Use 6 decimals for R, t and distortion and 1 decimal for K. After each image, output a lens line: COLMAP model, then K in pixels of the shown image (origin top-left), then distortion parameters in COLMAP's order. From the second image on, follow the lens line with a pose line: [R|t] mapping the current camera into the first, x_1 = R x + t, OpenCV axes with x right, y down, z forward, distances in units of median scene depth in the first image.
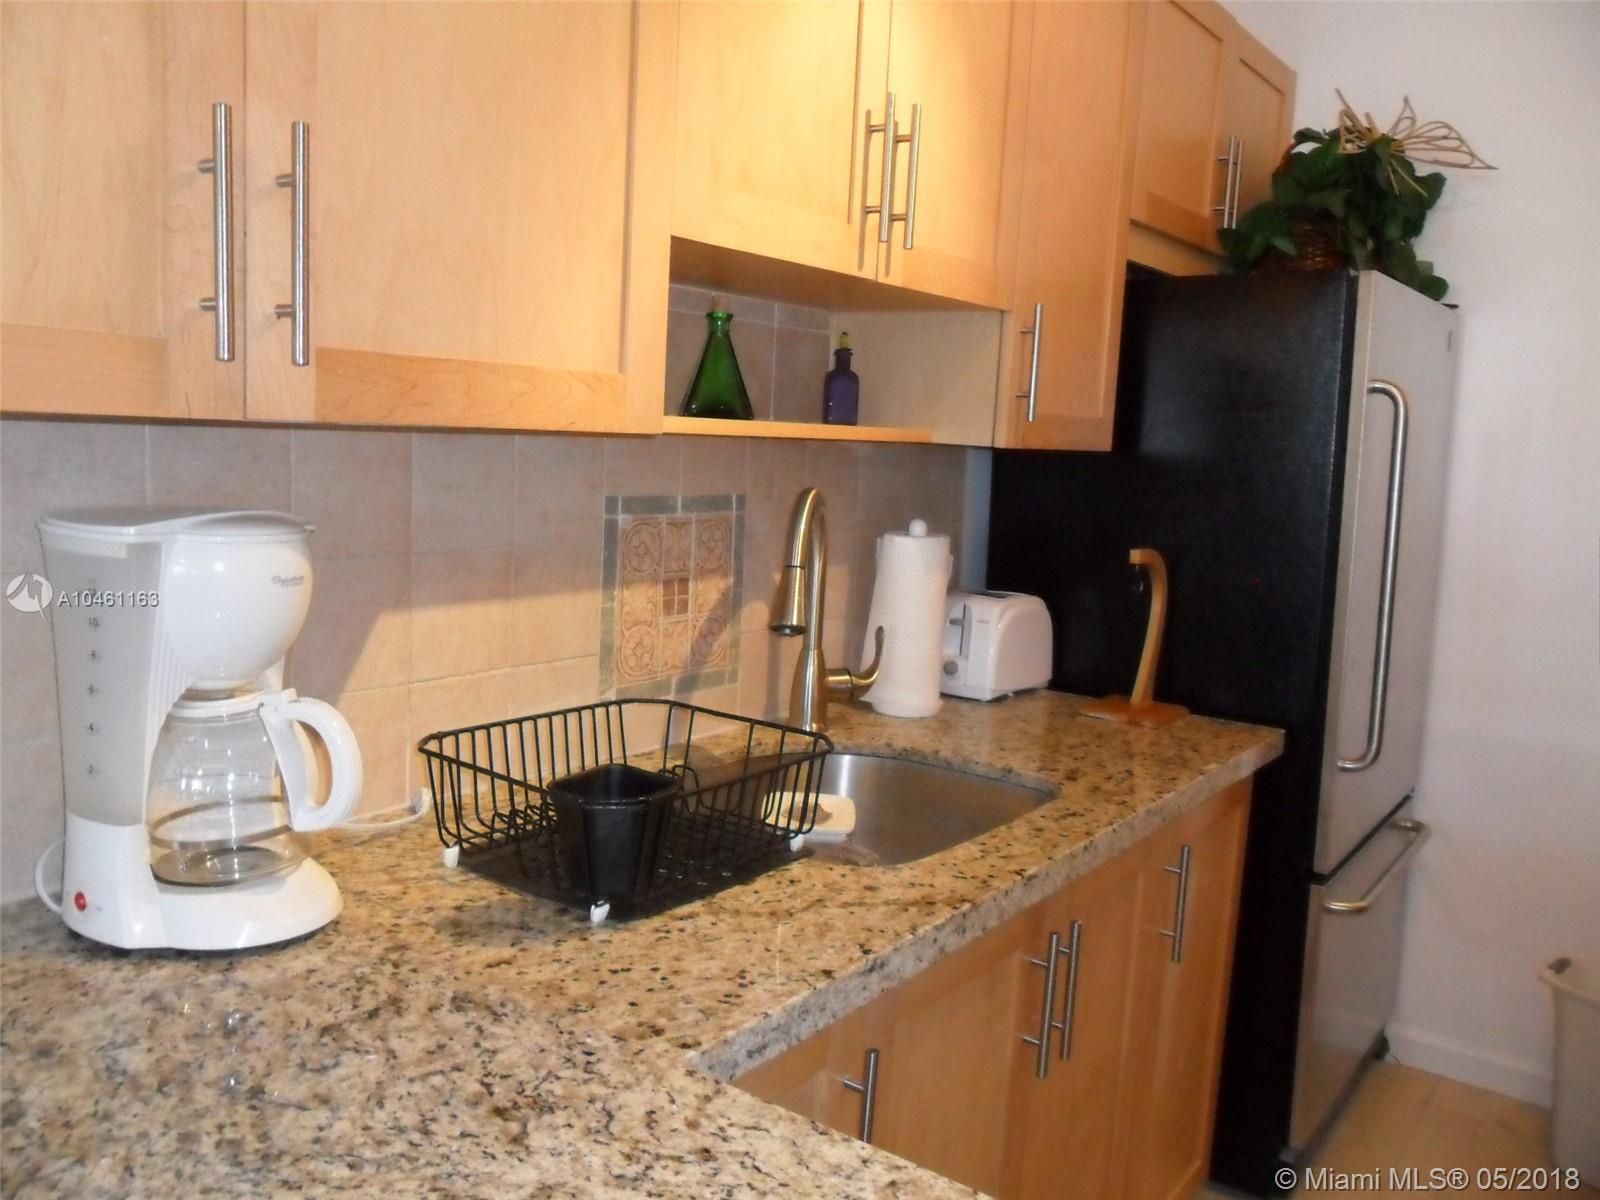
lens RADIAL K [[1265.8, 0, 800.0], [0, 1265.8, 600.0], [0, 0, 1]] dist [-0.016274, -0.003731]
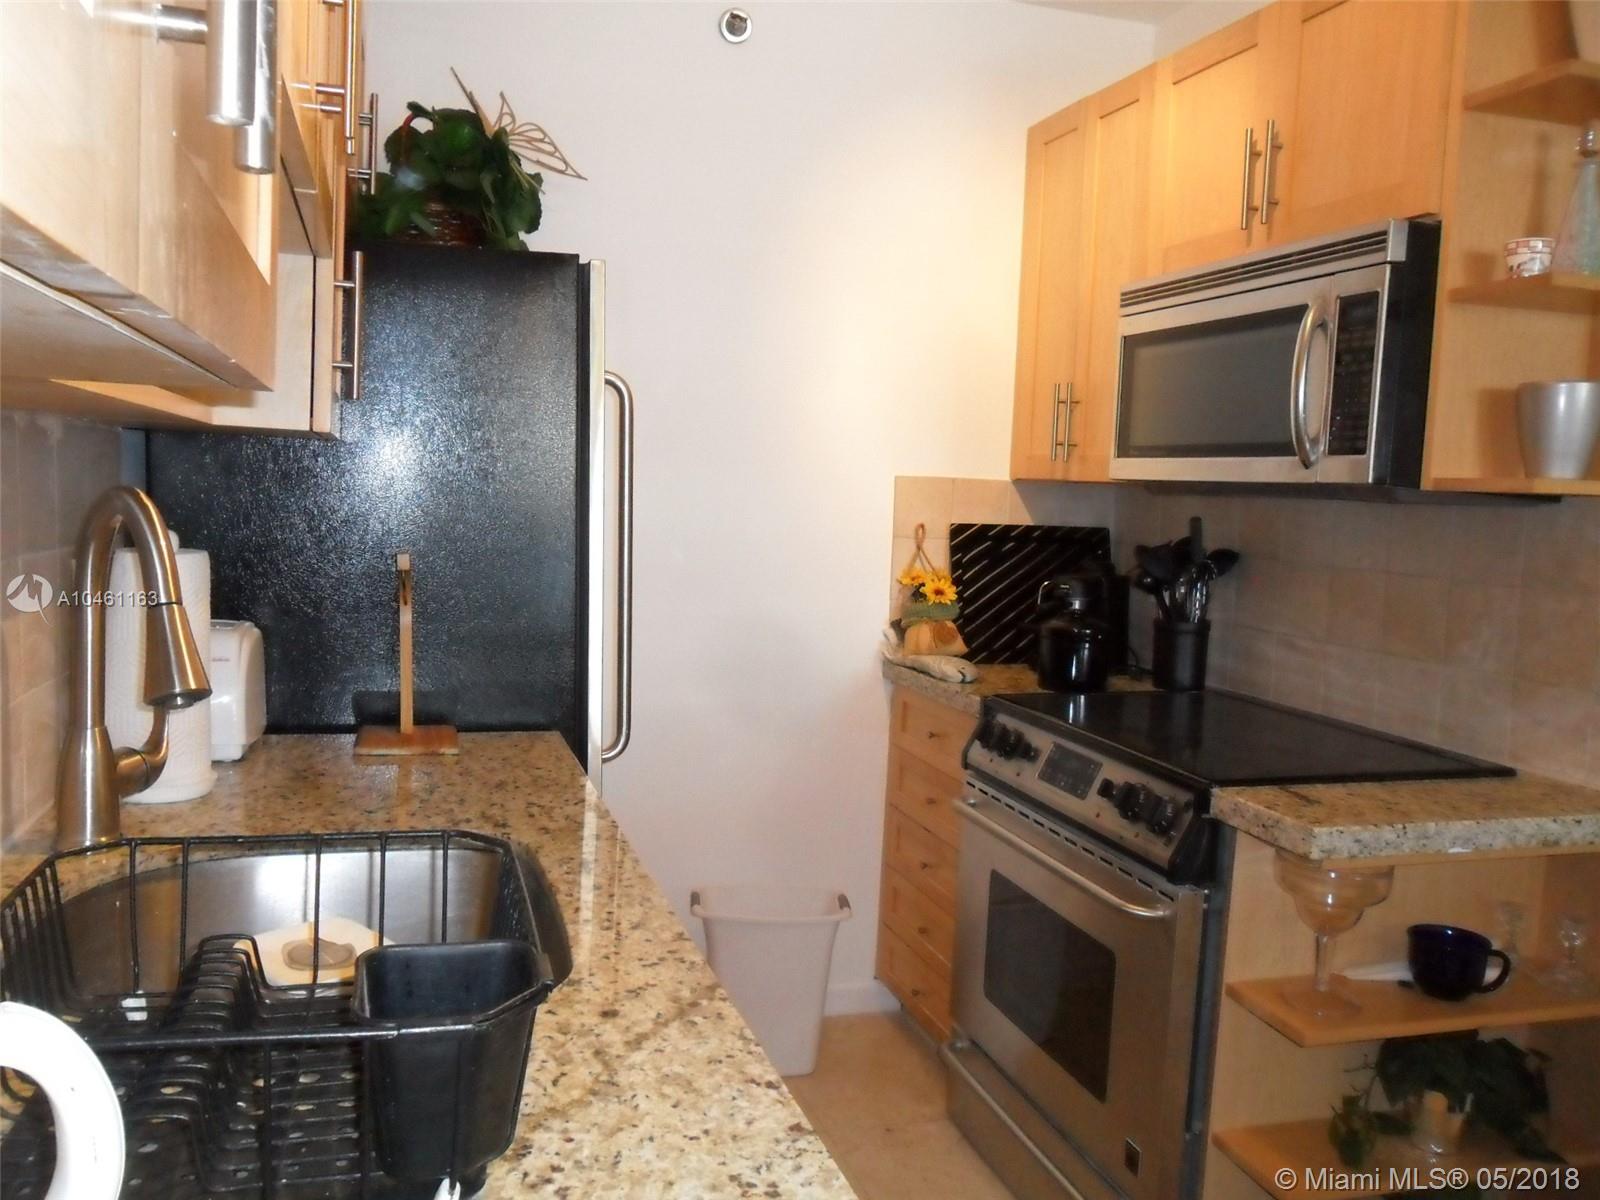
lens RADIAL K [[1265.8, 0, 800.0], [0, 1265.8, 600.0], [0, 0, 1]] dist [-0.016274, -0.003731]
pose [[0.598275, -0.086158, 0.796645, -0.294270], [0.082668, 0.995534, 0.045585, -0.027468], [-0.797015, 0.038585, 0.602726, 0.289913]]
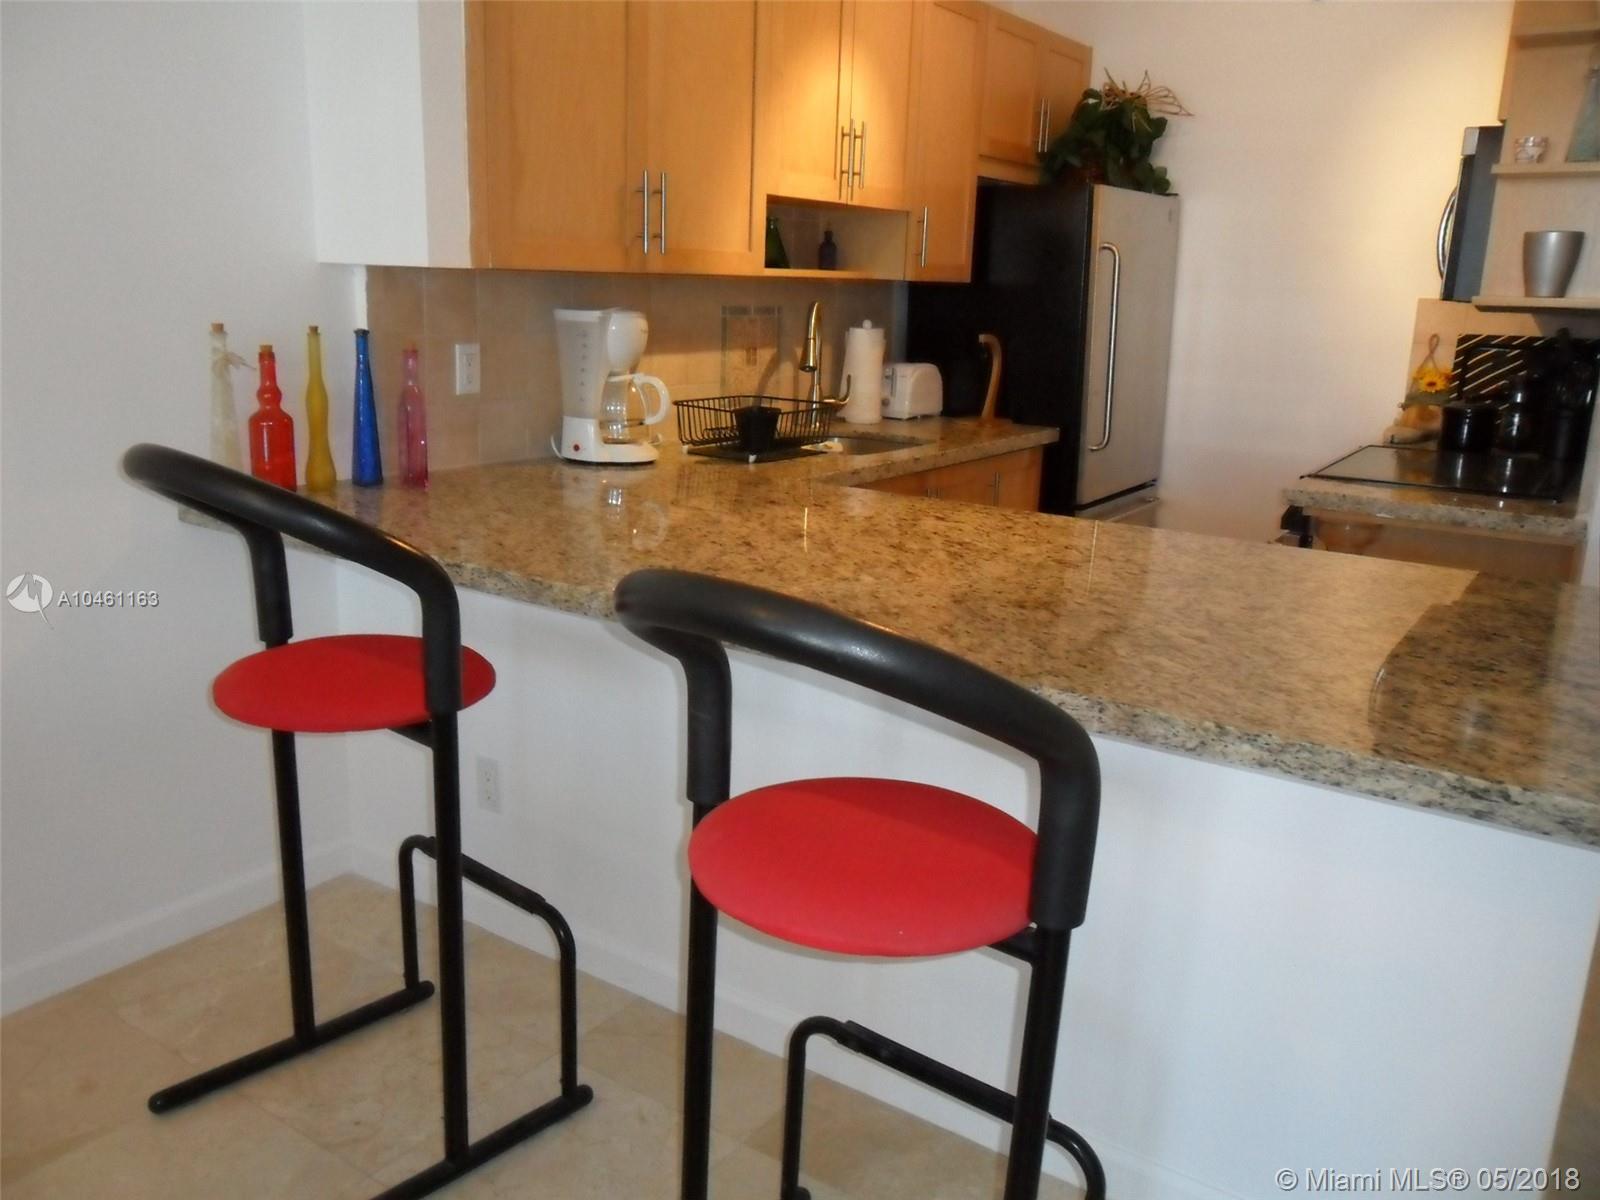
lens RADIAL K [[1262.1, 0, 800.0], [0, 1262.1, 600.0], [0, 0, 1]] dist [-0.055631, -0.002213]
pose [[0.998821, -0.028375, 0.039379, -0.103728], [0.023443, 0.992436, 0.120503, 0.136270], [-0.042501, -0.119438, 0.991932, -1.015885]]
